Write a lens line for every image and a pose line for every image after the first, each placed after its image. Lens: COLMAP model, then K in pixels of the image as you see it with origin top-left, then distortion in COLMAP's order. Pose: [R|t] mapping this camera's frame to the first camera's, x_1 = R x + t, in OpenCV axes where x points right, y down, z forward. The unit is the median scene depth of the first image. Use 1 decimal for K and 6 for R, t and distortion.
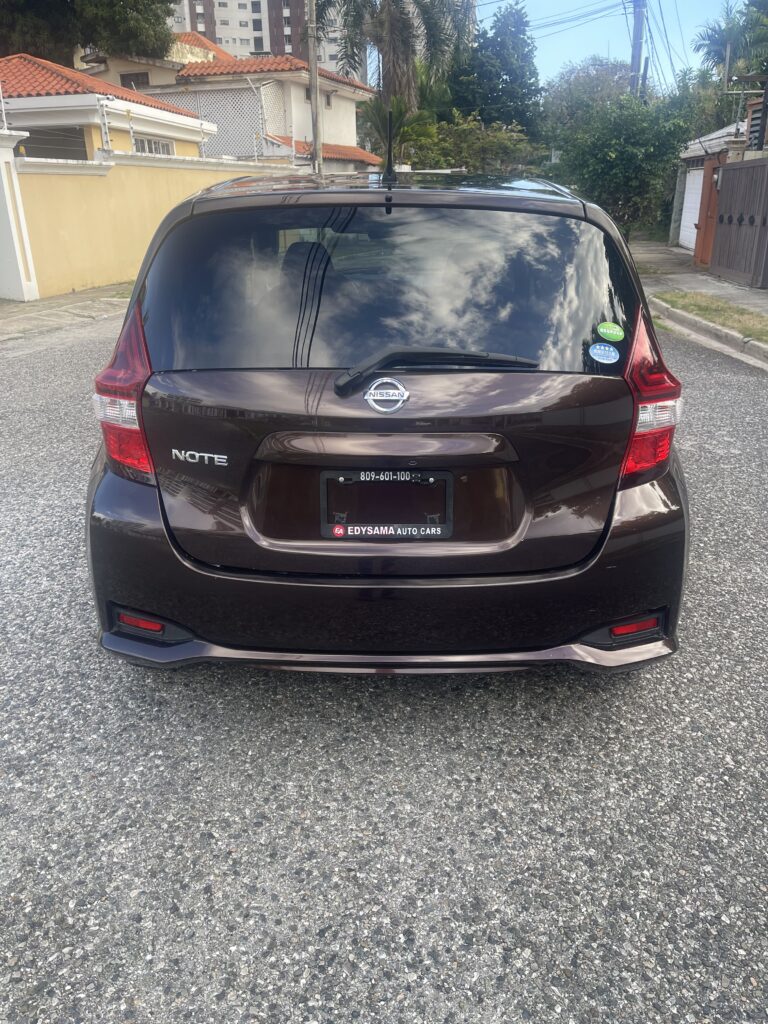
lens RADIAL K [[773.0, 0, 384.0], [0, 773.0, 512.0], [0, 0, 1]] dist [0.117664, -0.165902]
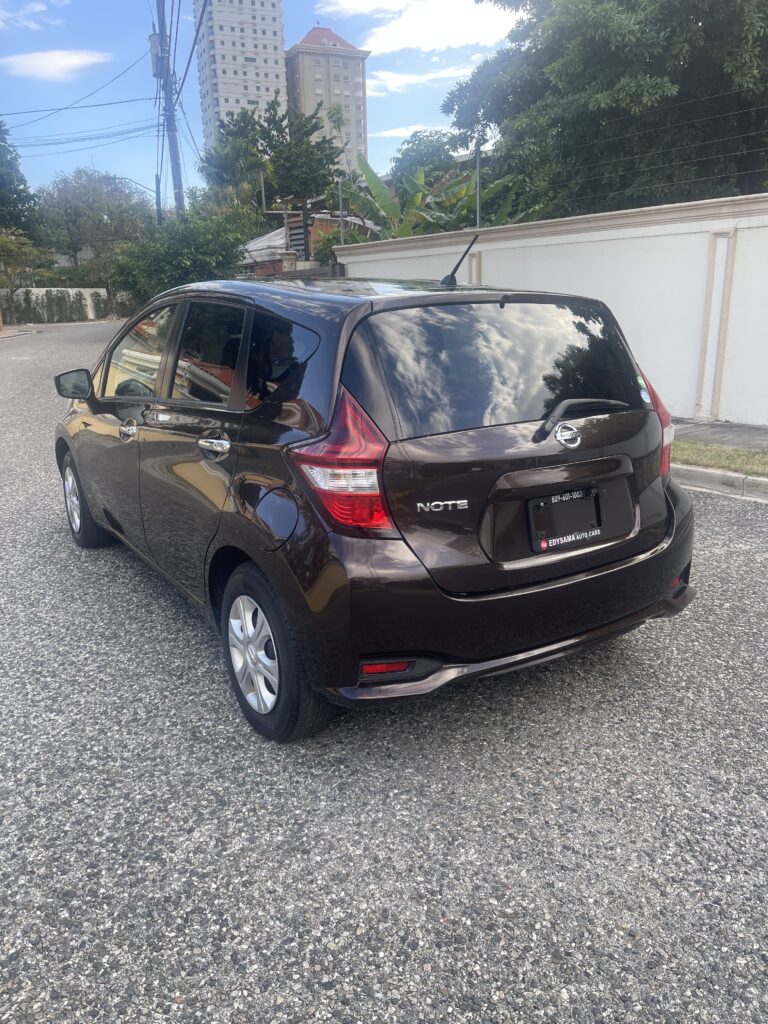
lens RADIAL K [[773.7, 0, 387.3], [0, 773.7, 510.3], [0, 0, 1]] dist [0.080142, -0.100242]
pose [[0.831947, -0.152759, 0.533413, -0.104412], [0.214179, 0.975259, -0.054753, -0.001832], [-0.511852, 0.159797, 0.844081, 0.004634]]
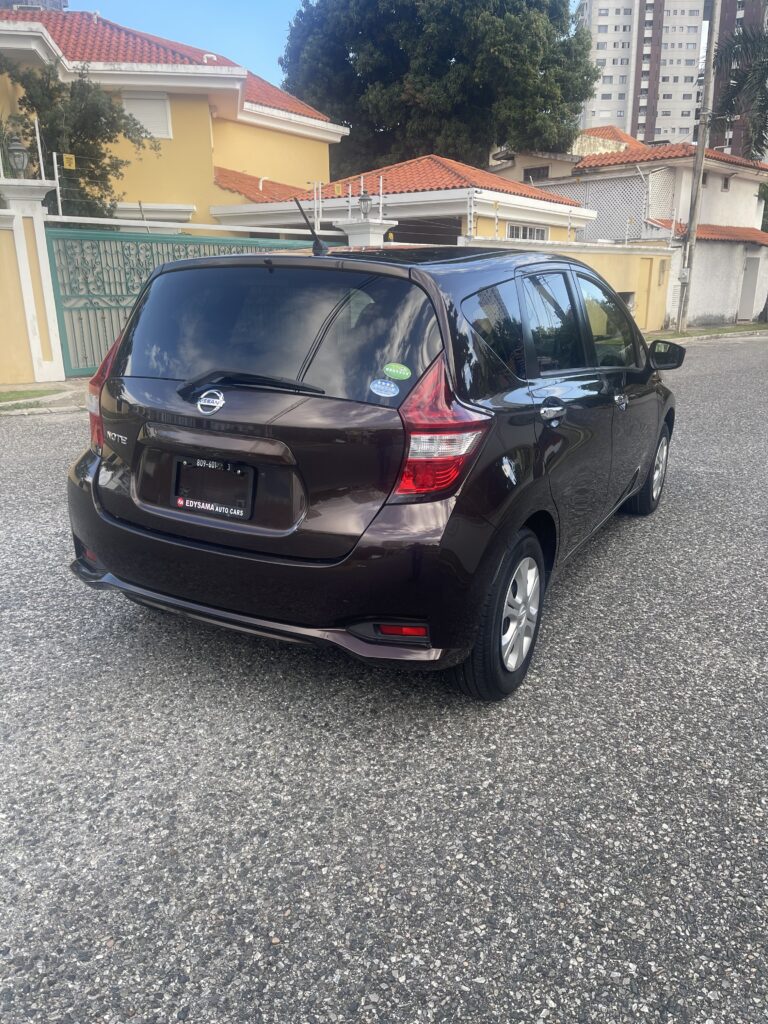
lens RADIAL K [[773.7, 0, 387.3], [0, 773.7, 510.3], [0, 0, 1]] dist [0.080142, -0.100242]
pose [[0.886085, 0.143613, -0.440714, 0.092632], [-0.183935, 0.981670, -0.049923, 0.004357], [0.425466, 0.125299, 0.896258, -0.004201]]
